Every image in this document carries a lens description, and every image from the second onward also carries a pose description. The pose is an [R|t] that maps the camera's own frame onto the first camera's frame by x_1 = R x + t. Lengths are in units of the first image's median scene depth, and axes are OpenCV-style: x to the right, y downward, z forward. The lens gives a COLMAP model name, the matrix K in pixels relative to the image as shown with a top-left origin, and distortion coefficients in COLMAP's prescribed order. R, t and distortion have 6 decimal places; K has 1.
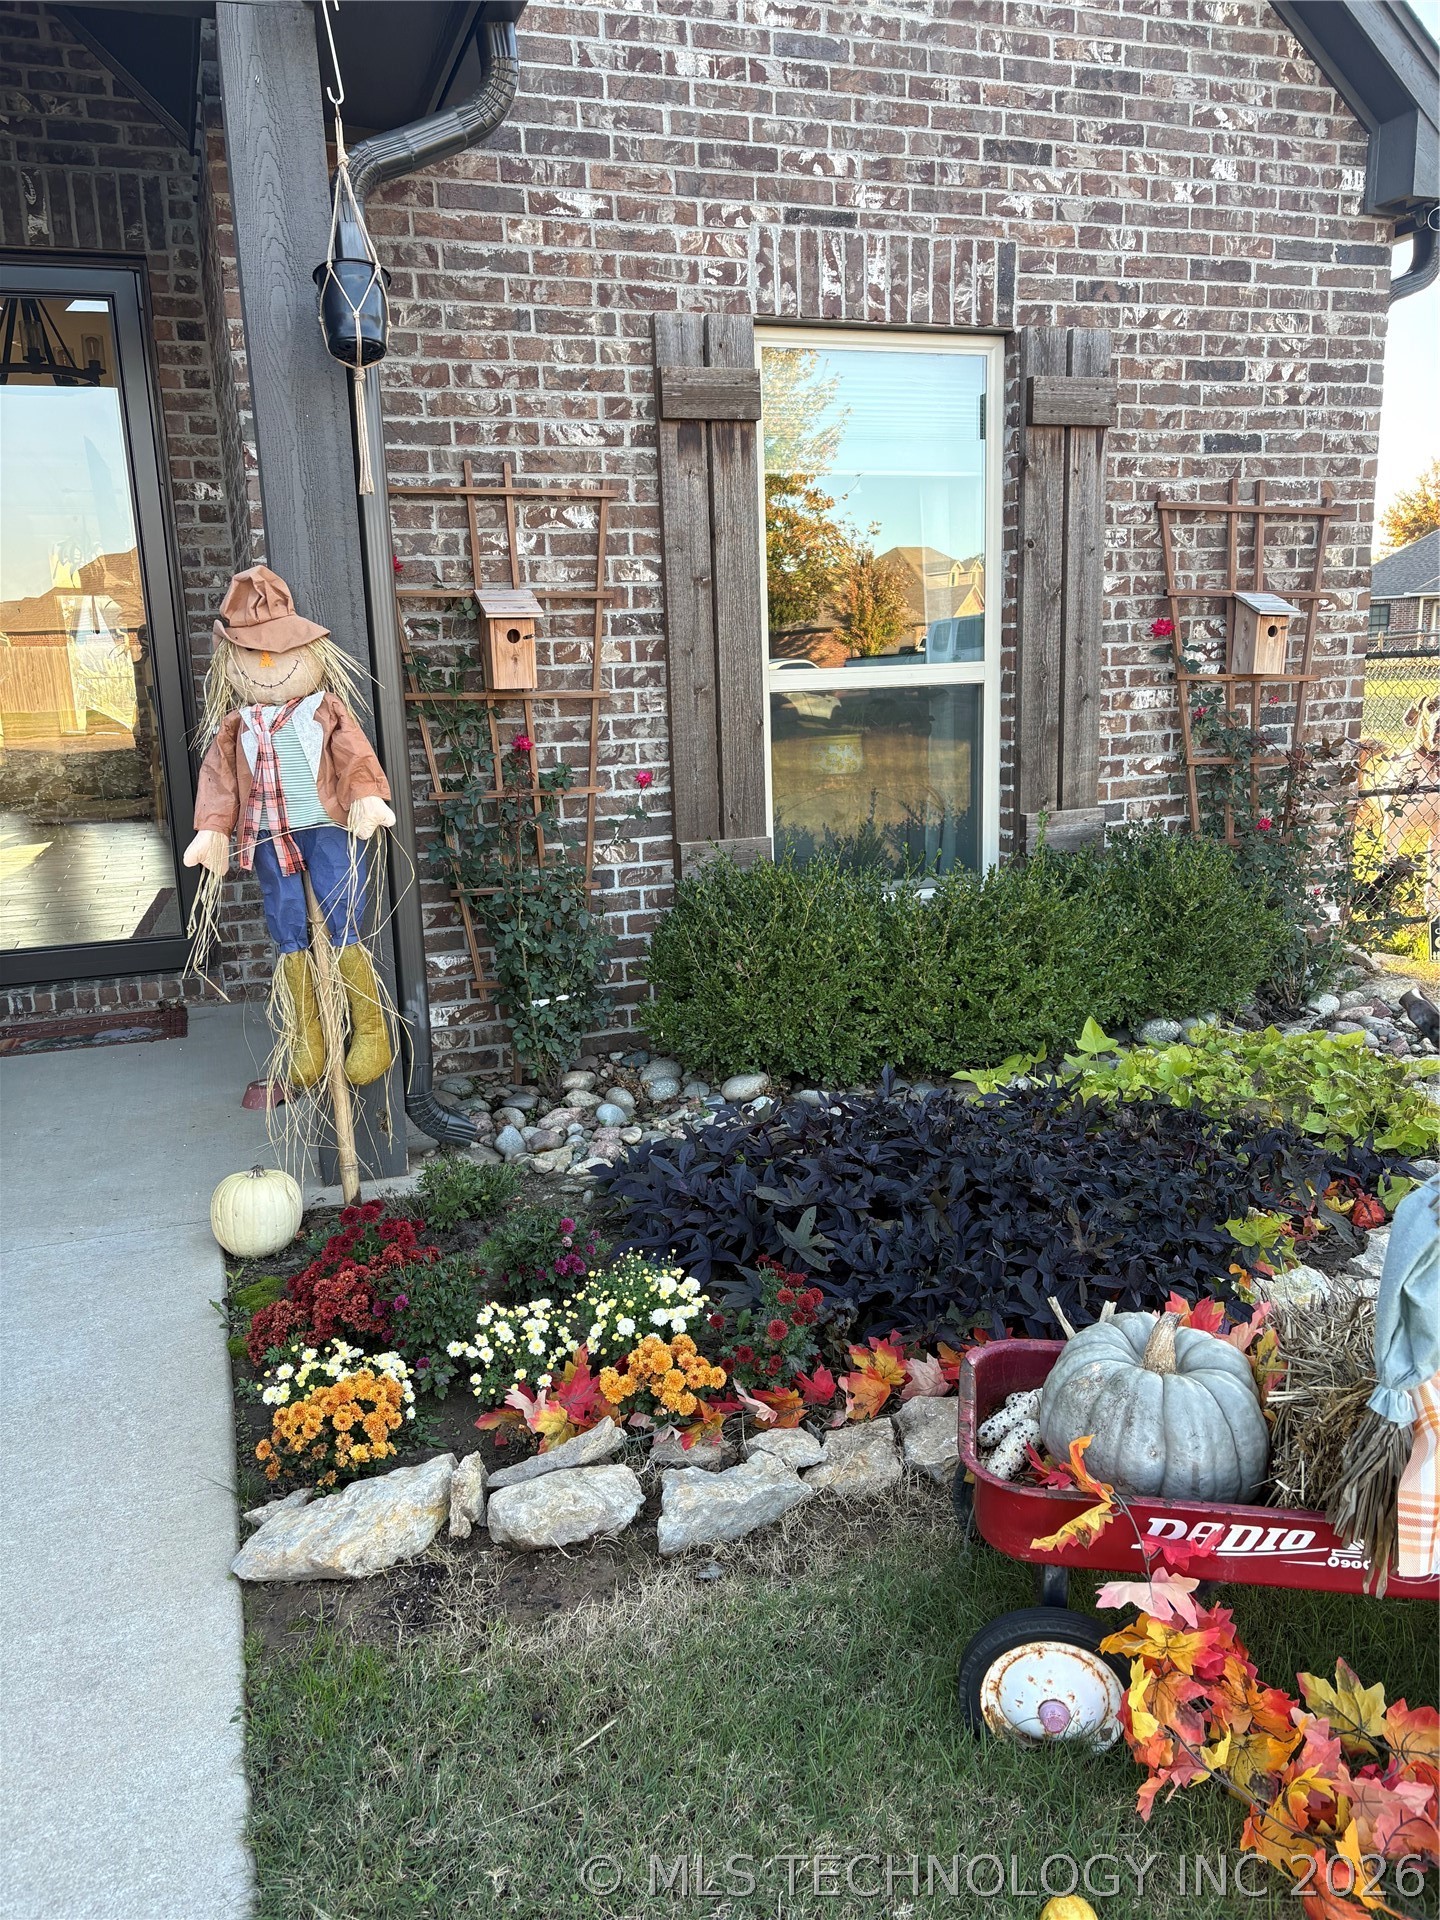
lens RADIAL K [[1468.5, 0, 718.7], [0, 1468.5, 961.3], [0, 0, 1]] dist [0.018093, -0.001480]
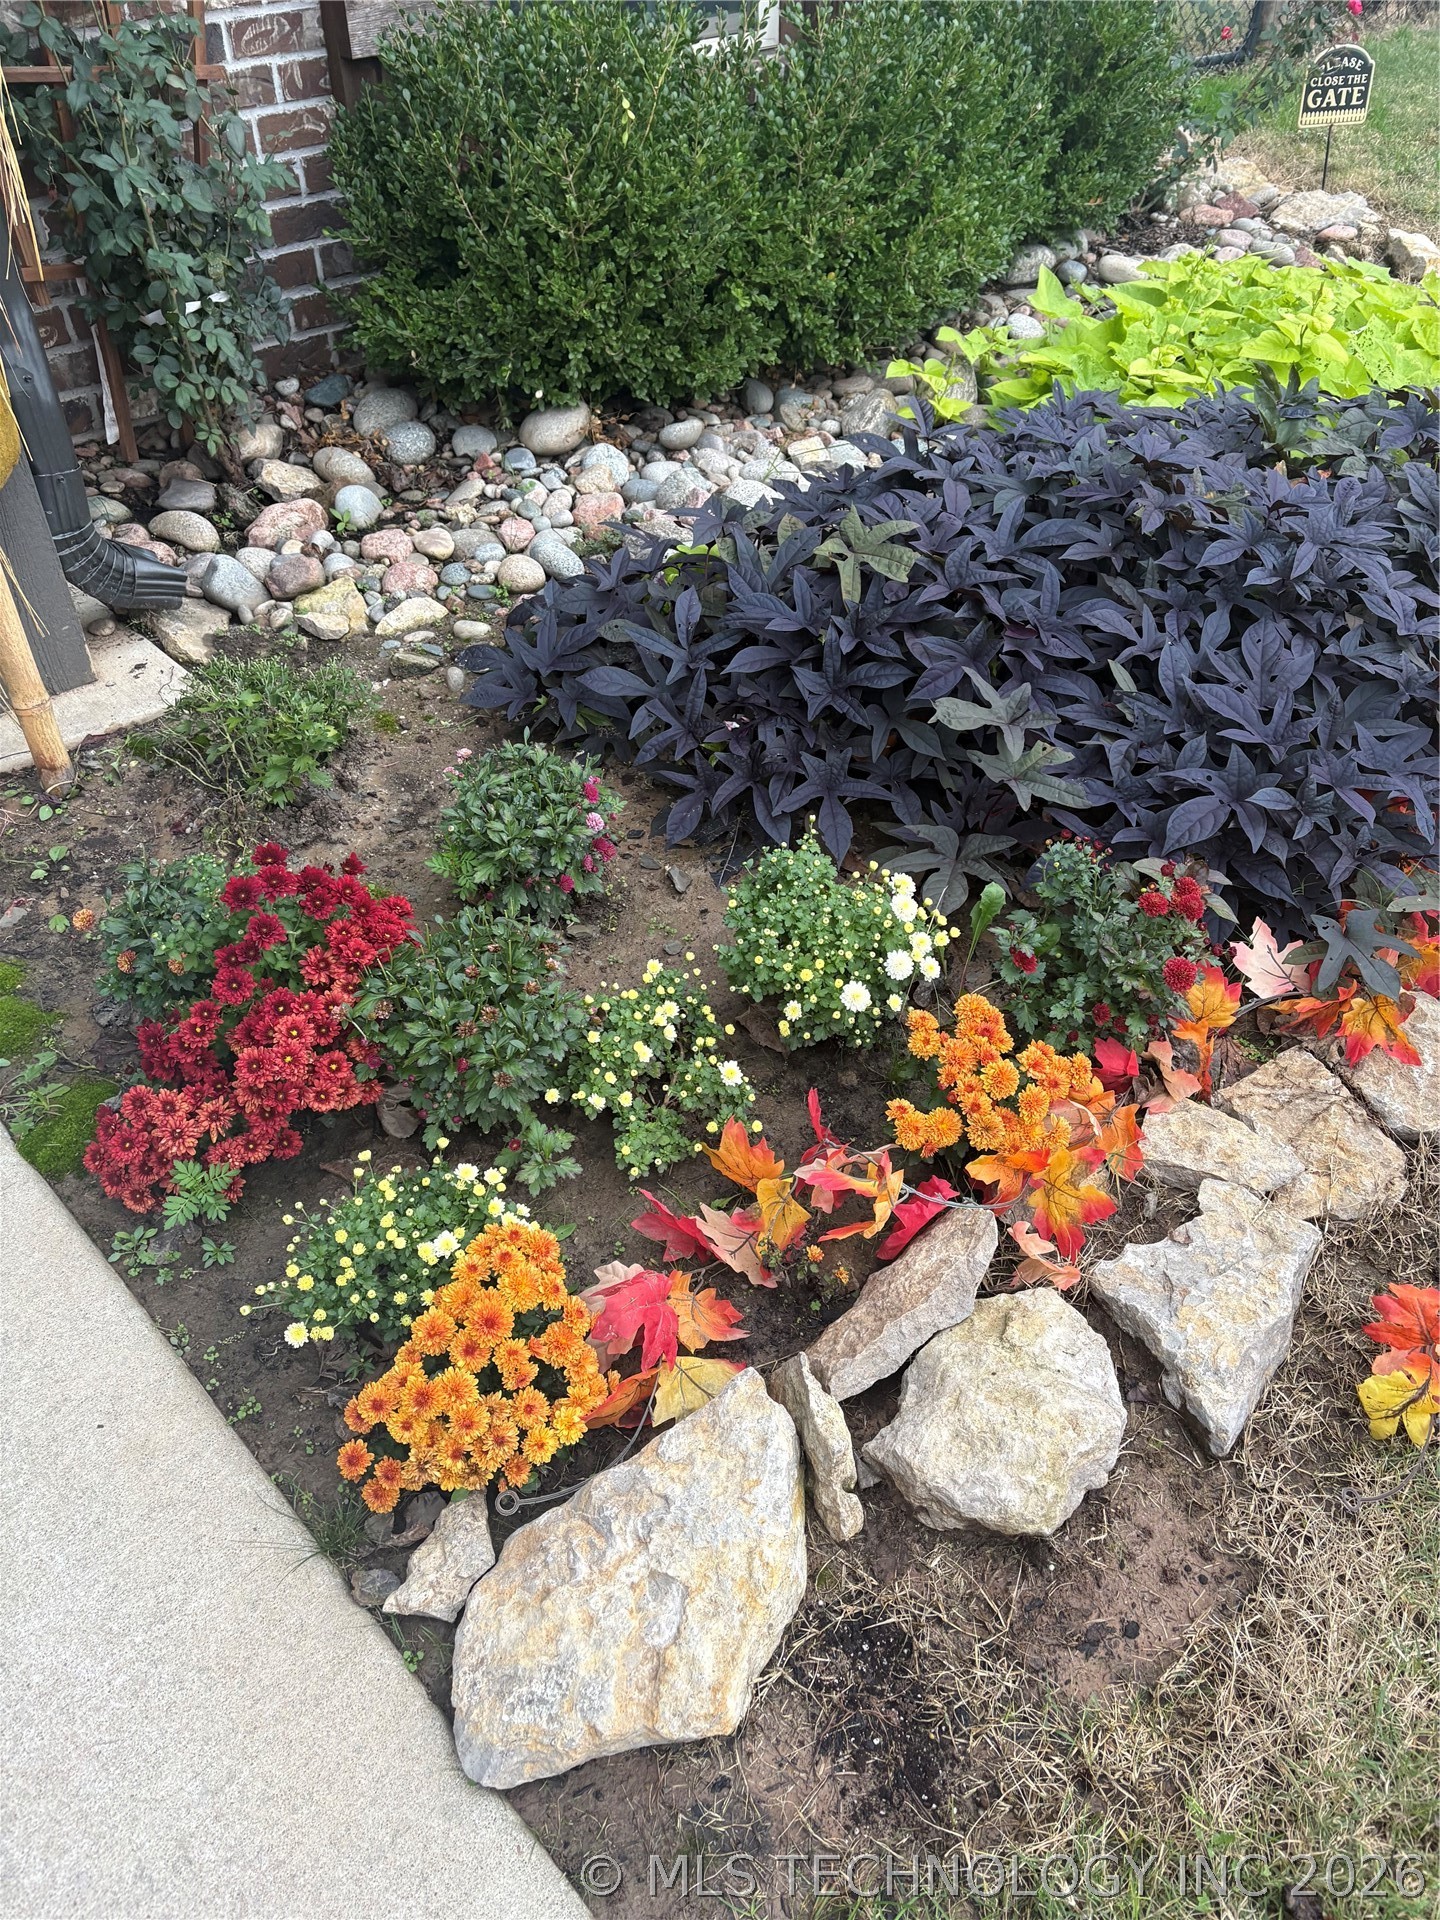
lens RADIAL K [[1468.5, 0, 719.3], [0, 1468.5, 966.0], [0, 0, 1]] dist [0.018093, -0.001480]
pose [[0.913788, -0.237847, 0.329274, -0.182263], [0.047119, 0.867232, 0.495670, -0.024413], [-0.403450, -0.437422, 0.803673, 0.362842]]
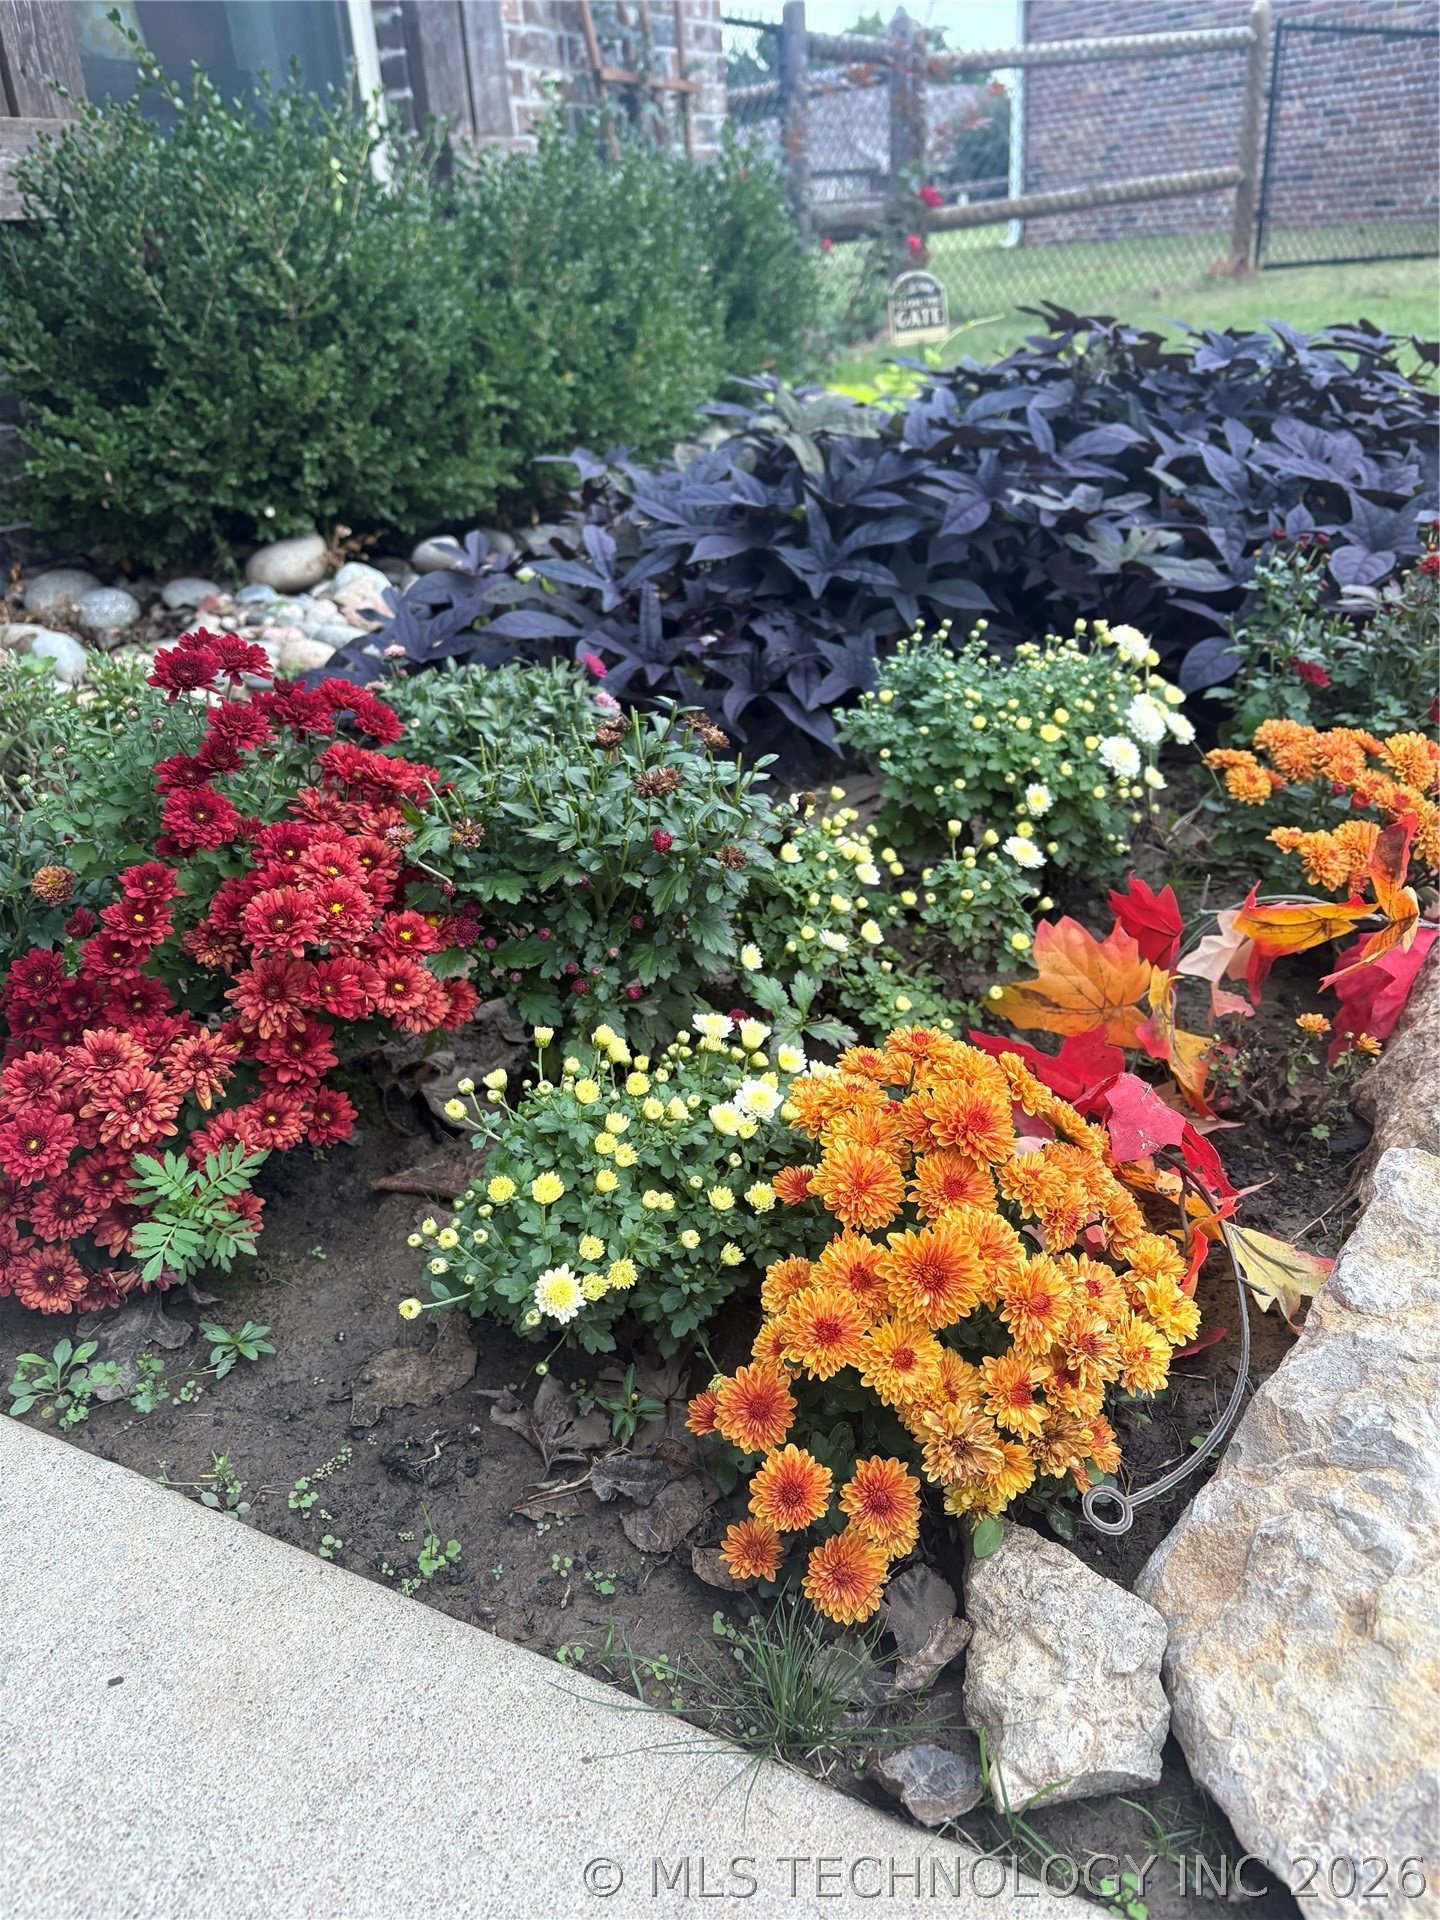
lens RADIAL K [[1468.5, 0, 712.1], [0, 1468.5, 962.4], [0, 0, 1]] dist [0.018093, -0.001480]
pose [[0.736232, -0.296051, 0.608537, -0.239909], [0.166723, 0.950864, 0.260884, 0.110506], [-0.655871, -0.090614, 0.749415, 0.485042]]
